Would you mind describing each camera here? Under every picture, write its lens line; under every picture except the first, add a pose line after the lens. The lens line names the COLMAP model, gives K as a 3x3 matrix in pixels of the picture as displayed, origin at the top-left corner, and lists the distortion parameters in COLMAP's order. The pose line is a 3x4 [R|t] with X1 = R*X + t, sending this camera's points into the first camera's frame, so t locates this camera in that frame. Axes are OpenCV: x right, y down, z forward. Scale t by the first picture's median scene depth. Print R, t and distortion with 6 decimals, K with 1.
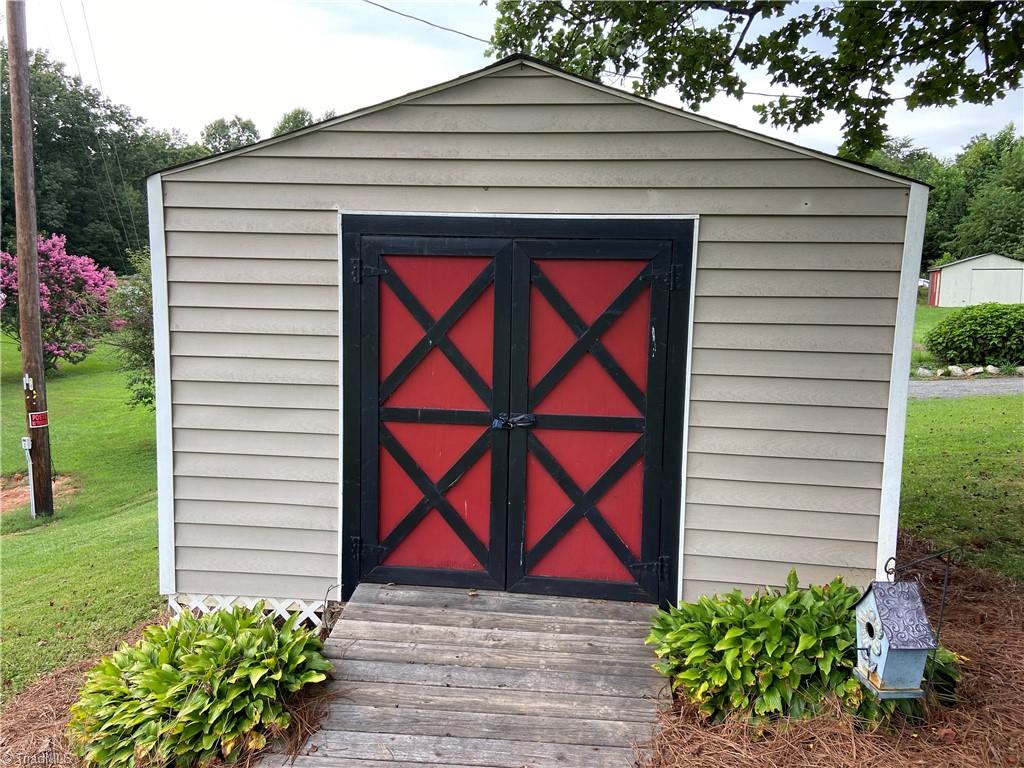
lens RADIAL K [[767.0, 0, 516.0], [0, 767.0, 376.2], [0, 0, 1]] dist [0.097410, -0.113156]
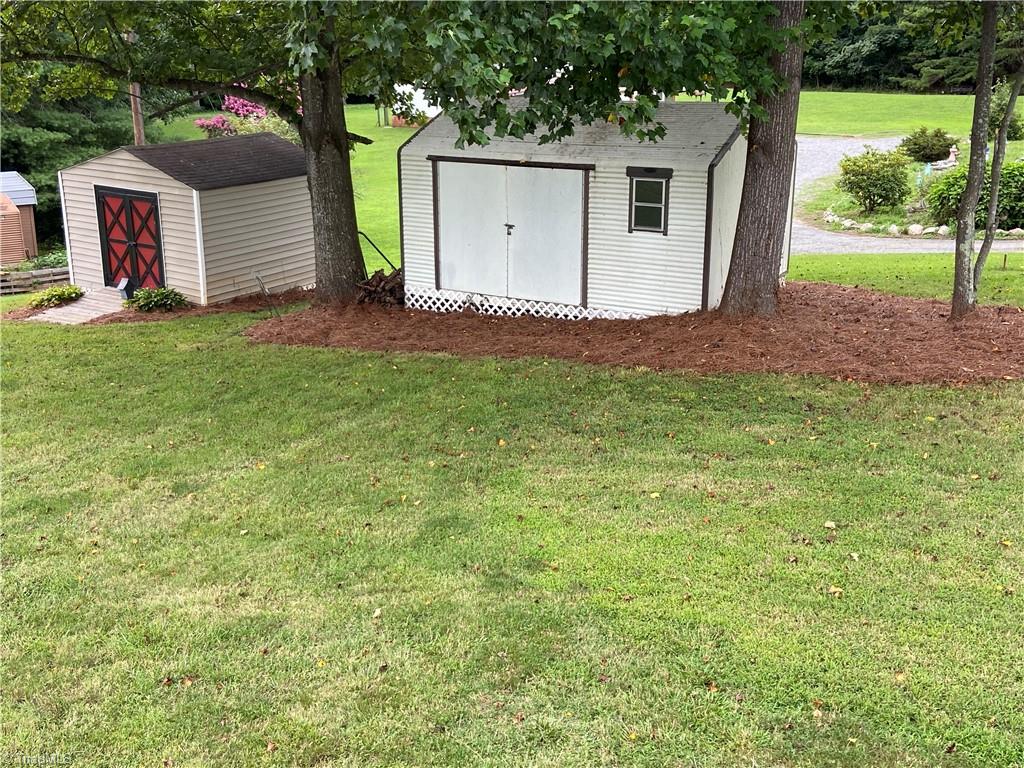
lens RADIAL K [[1149.3, 0, 501.1], [0, 1149.3, 358.8], [0, 0, 1]] dist [0.129235, -0.168099]
pose [[0.877361, 0.111444, -0.466709, 4.125618], [-0.033782, 0.984588, 0.171599, -0.405791], [0.478640, -0.134788, 0.867604, -2.981733]]
